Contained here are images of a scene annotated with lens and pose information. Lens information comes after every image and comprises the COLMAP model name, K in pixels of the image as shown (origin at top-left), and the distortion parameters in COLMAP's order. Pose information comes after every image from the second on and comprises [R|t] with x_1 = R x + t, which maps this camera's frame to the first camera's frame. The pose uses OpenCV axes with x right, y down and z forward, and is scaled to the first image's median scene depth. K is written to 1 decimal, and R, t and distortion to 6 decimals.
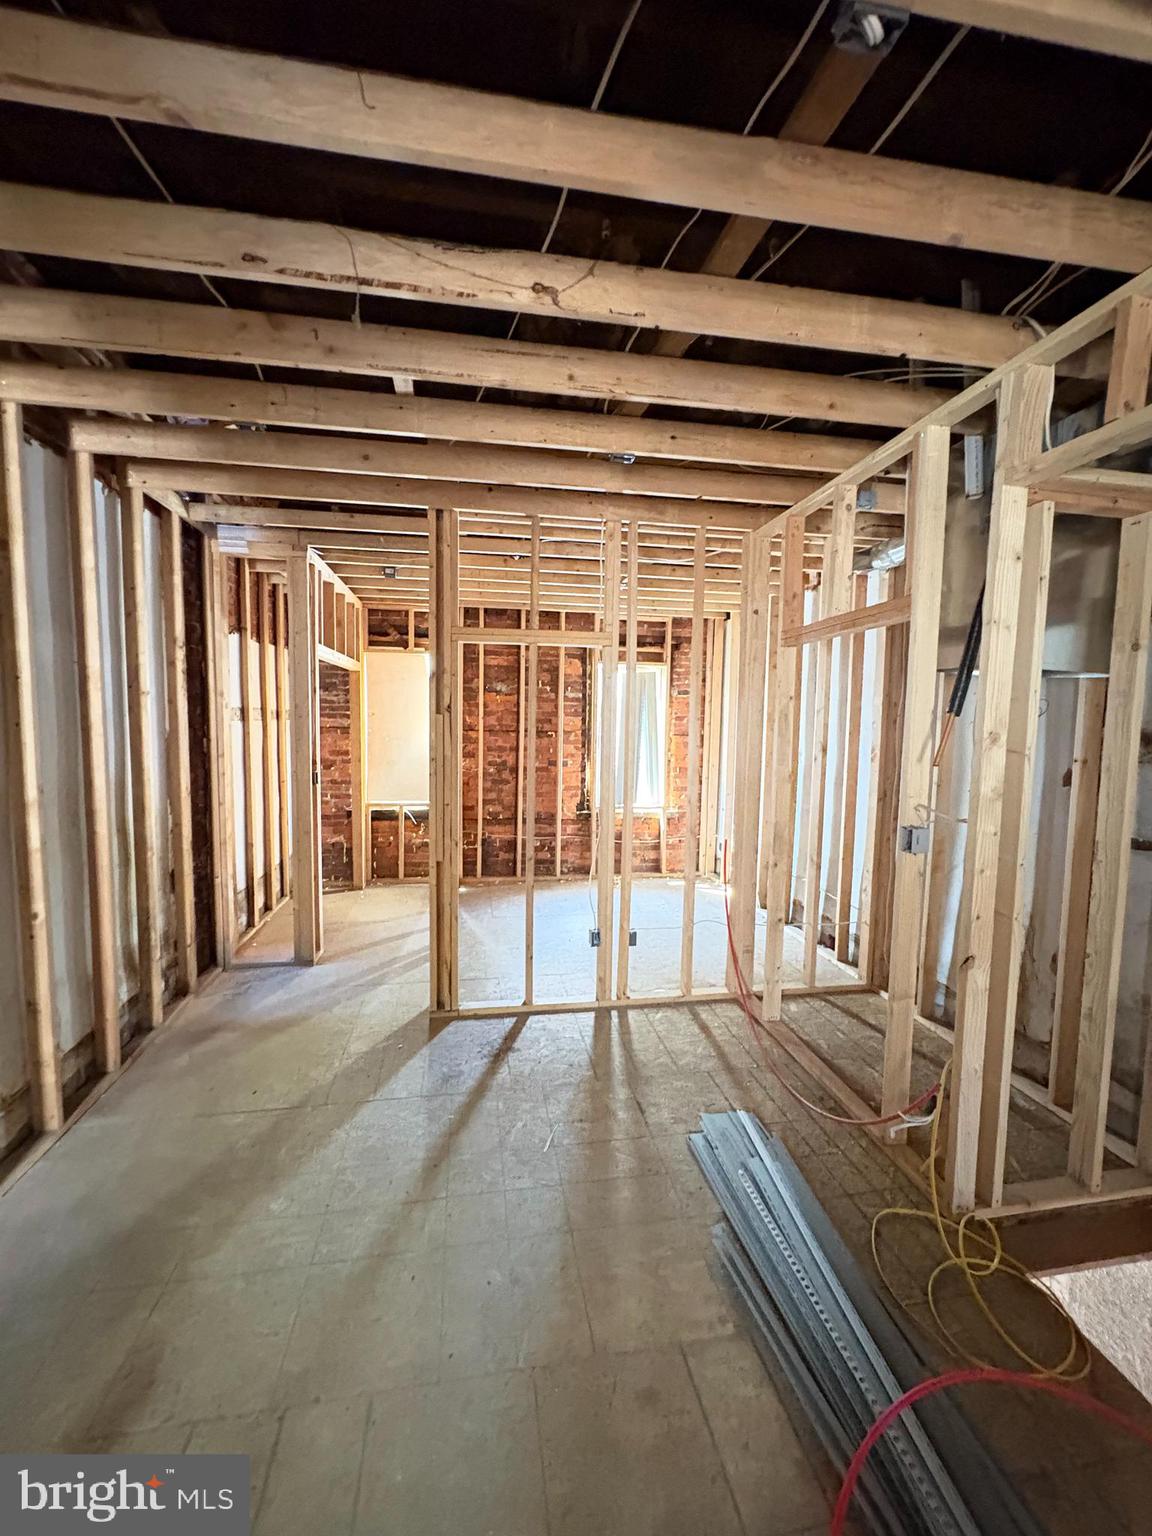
lens RADIAL K [[612.9, 0, 573.7], [0, 612.9, 769.4], [0, 0, 1]] dist [0.000809, -0.000312]
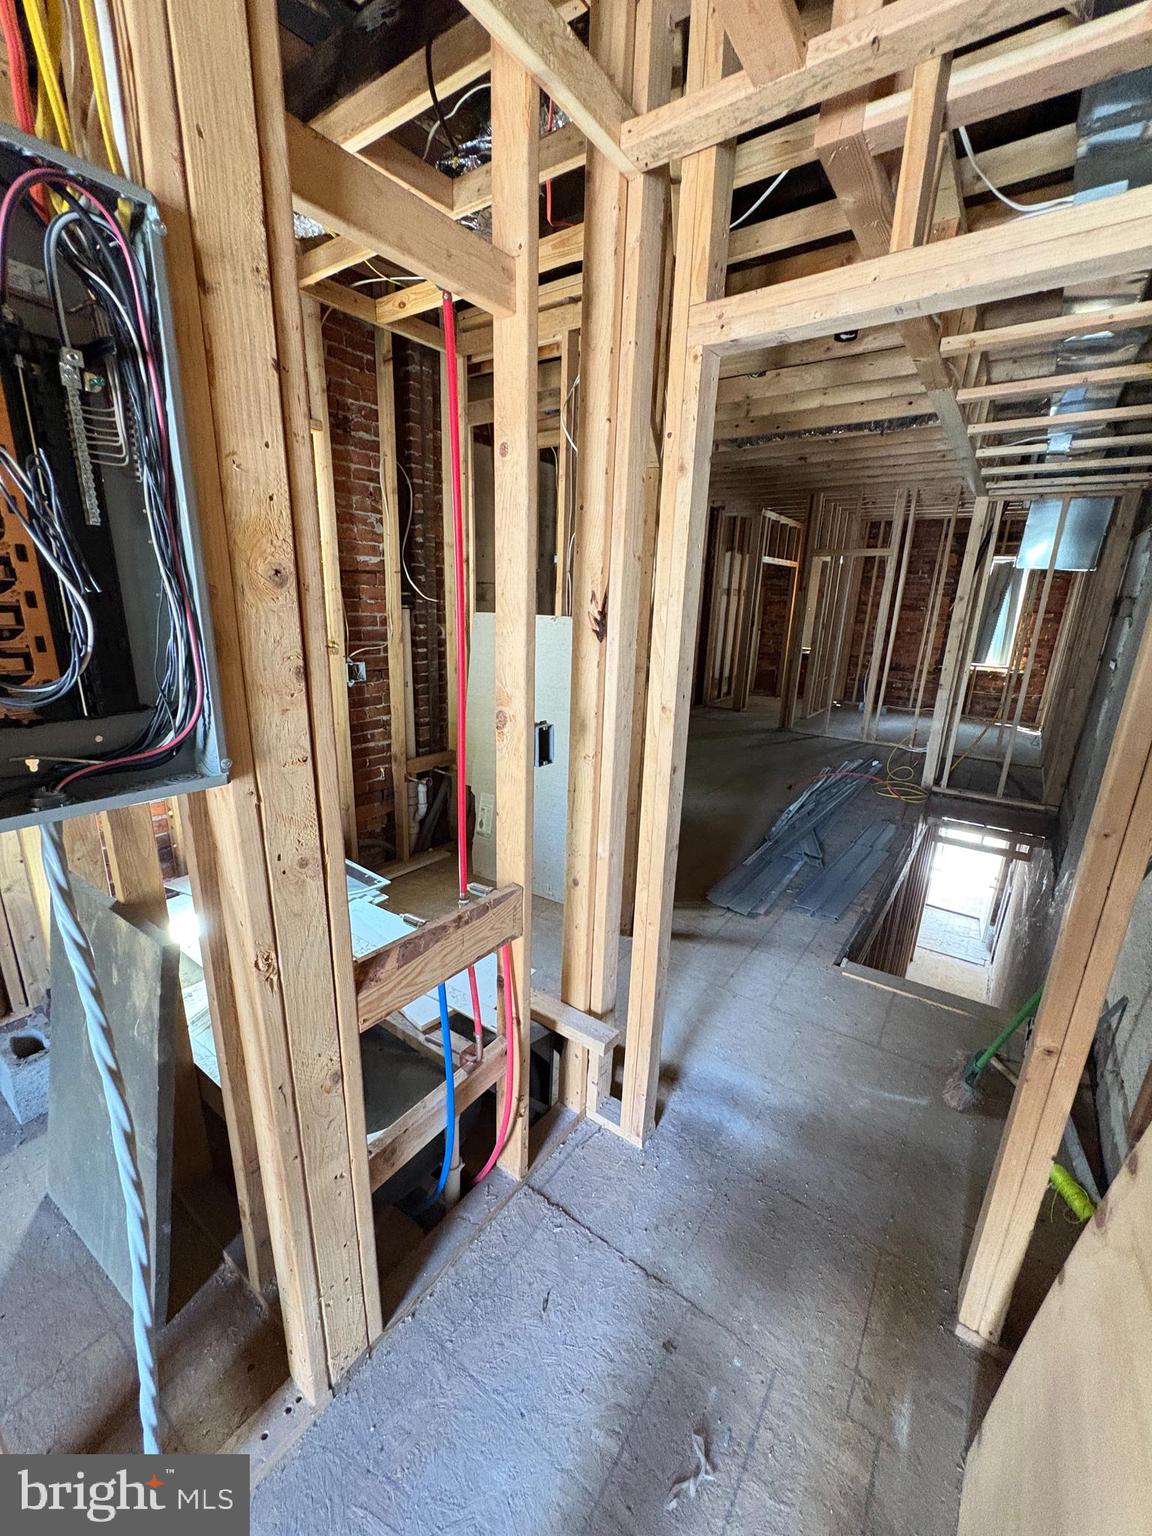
lens RADIAL K [[612.9, 0, 571.9], [0, 612.9, 770.5], [0, 0, 1]] dist [0.000809, -0.000312]
pose [[0.709160, 0.200873, -0.675827, 0.789686], [-0.074504, 0.974539, 0.211478, 0.127036], [0.701100, -0.099620, 0.706070, -1.156917]]
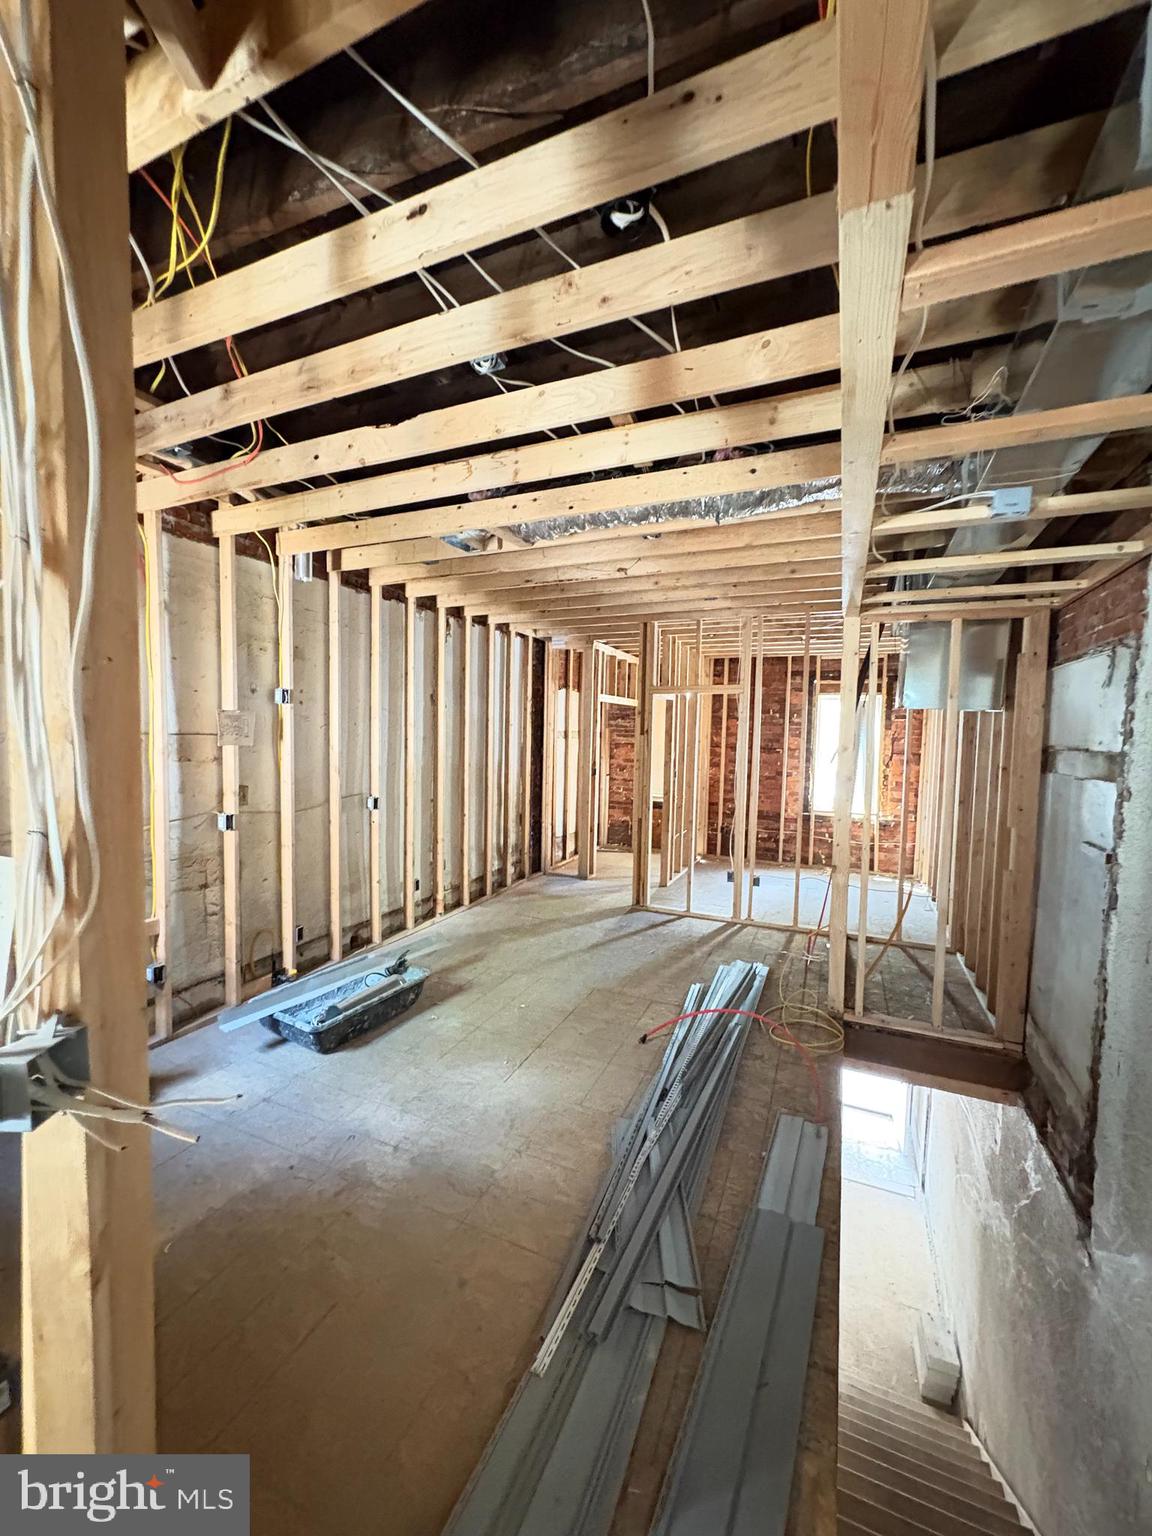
lens RADIAL K [[612.9, 0, 572.5], [0, 612.9, 772.1], [0, 0, 1]] dist [0.000809, -0.000312]
pose [[0.837110, 0.036508, -0.545815, 0.563425], [-0.051595, 0.998592, -0.012338, 0.046326], [0.544596, 0.038489, 0.837815, -0.573875]]
